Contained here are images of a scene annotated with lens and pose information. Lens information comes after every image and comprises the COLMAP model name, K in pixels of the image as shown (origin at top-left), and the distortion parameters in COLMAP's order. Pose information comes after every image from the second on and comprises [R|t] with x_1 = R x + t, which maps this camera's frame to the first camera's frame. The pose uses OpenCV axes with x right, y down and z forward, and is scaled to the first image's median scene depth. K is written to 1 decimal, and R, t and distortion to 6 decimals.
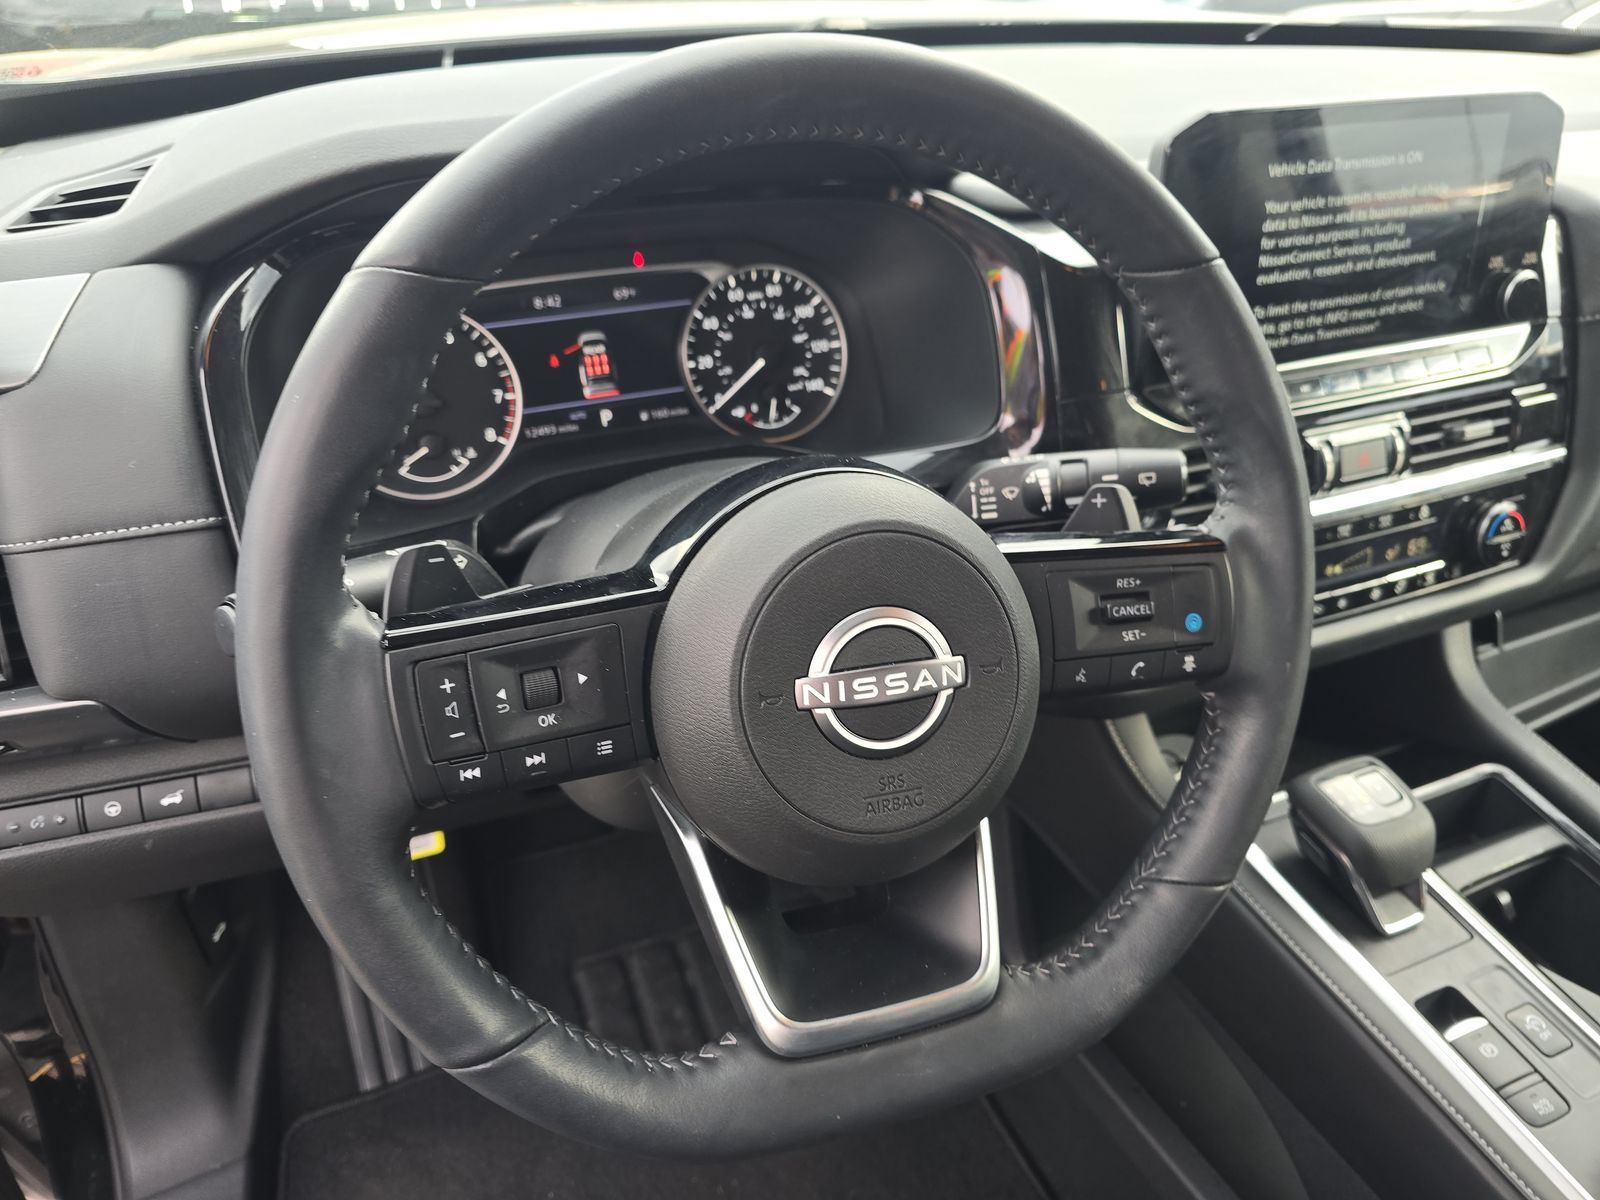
lens RADIAL K [[1073.5, 0, 808.5], [0, 1073.5, 593.3], [0, 0, 1]] dist [0.040929, -0.000365]
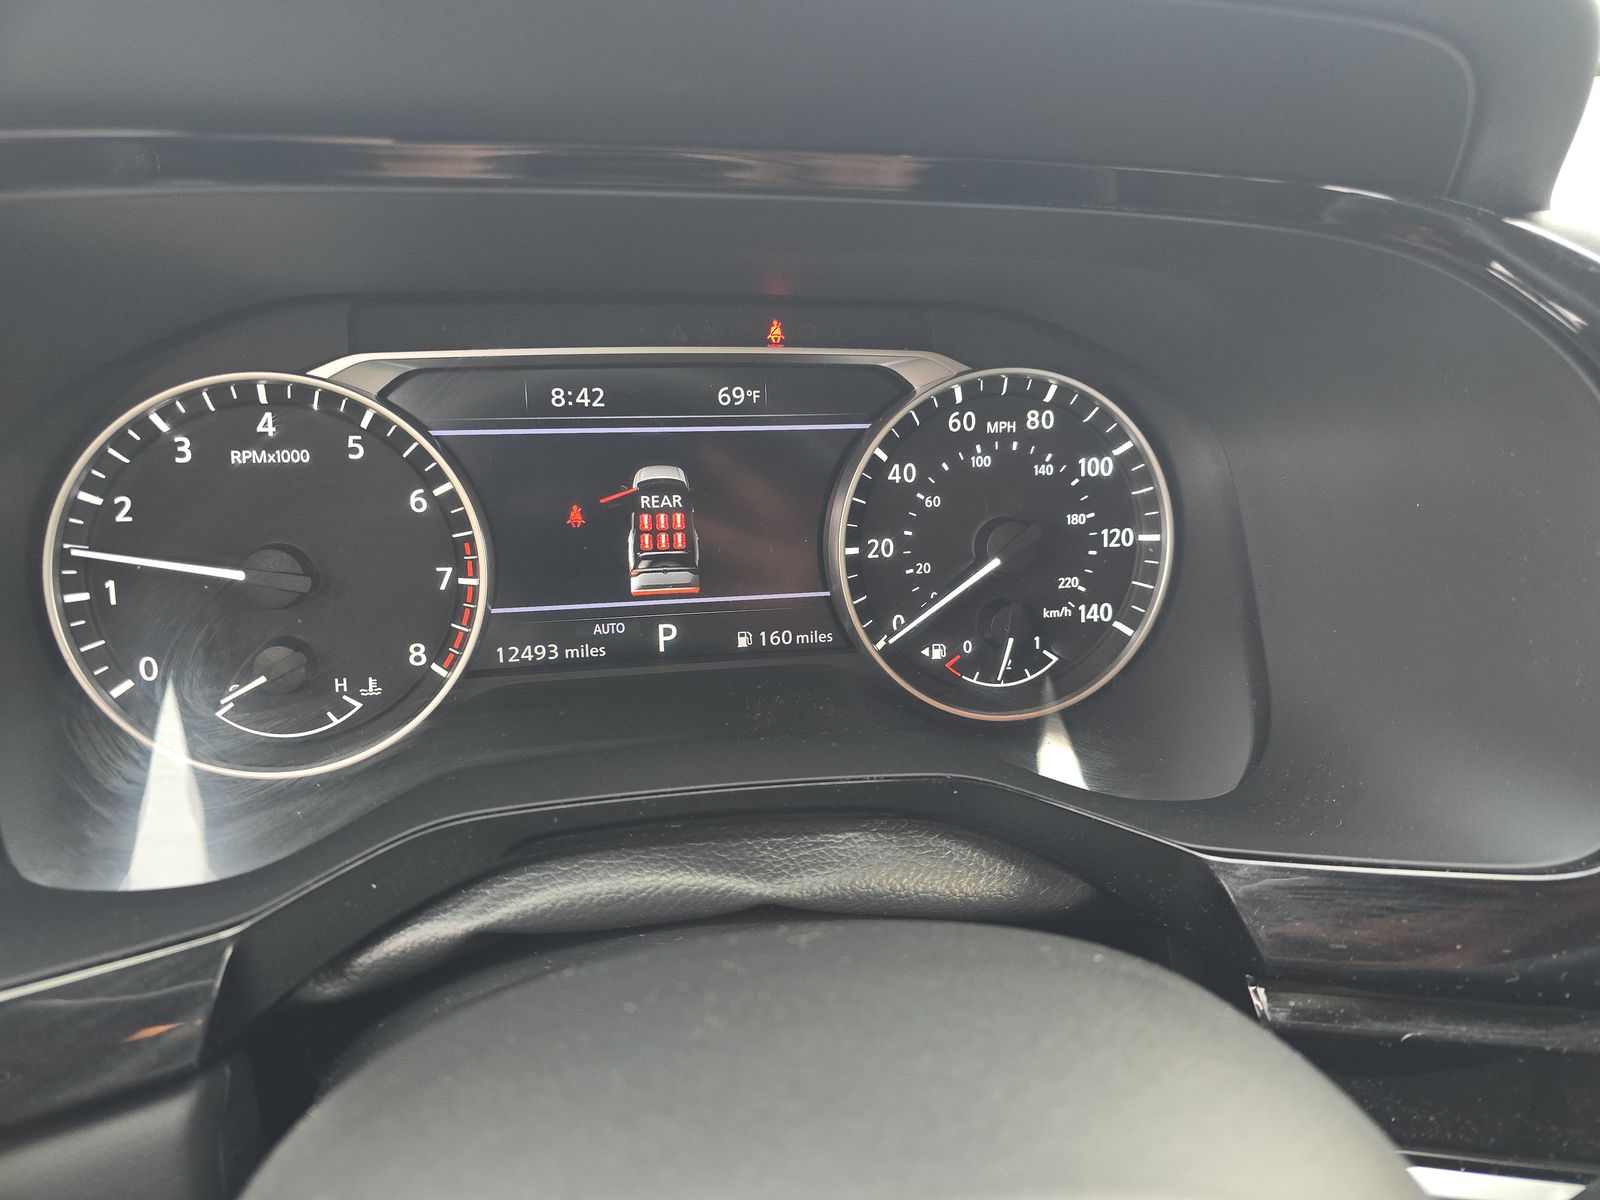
lens RADIAL K [[1073.5, 0, 796.1], [0, 1073.5, 605.0], [0, 0, 1]] dist [0.040929, -0.000365]
pose [[0.979403, 0.125657, -0.158048, -0.053438], [-0.140089, 0.986594, -0.083713, -0.143191], [0.145410, 0.104130, 0.983876, 0.517657]]
